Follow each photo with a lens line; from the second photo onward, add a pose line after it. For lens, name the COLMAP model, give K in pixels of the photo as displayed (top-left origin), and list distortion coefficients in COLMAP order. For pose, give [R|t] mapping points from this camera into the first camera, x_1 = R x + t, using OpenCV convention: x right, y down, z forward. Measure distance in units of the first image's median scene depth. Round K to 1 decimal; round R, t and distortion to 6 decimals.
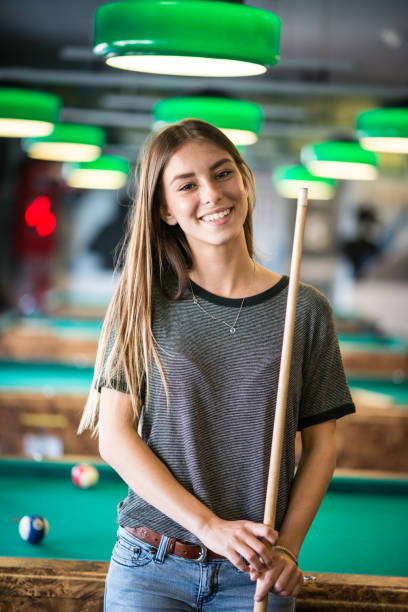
lens RADIAL K [[1488.6, 0, 204.5], [0, 1488.6, 344.2], [0, 0, 1]] dist [0.135746, 0.285932]
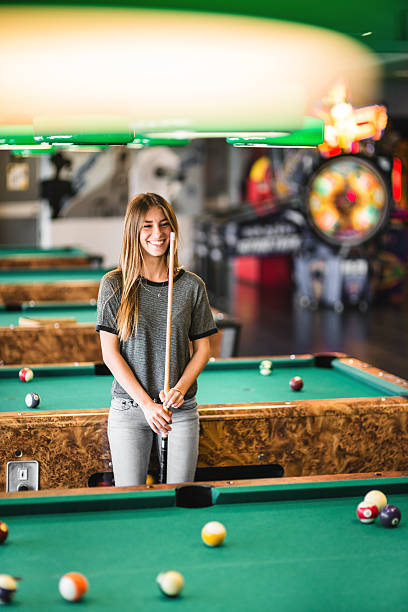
lens RADIAL K [[1511.0, 0, 204.0], [0, 1511.0, 306.5], [0, 0, 1]] dist [0.026878, -0.377957]
pose [[0.968987, -0.074425, 0.235637, -0.401731], [0.066861, 0.996963, 0.039942, -0.065866], [-0.237894, -0.022948, 0.971020, -1.053514]]
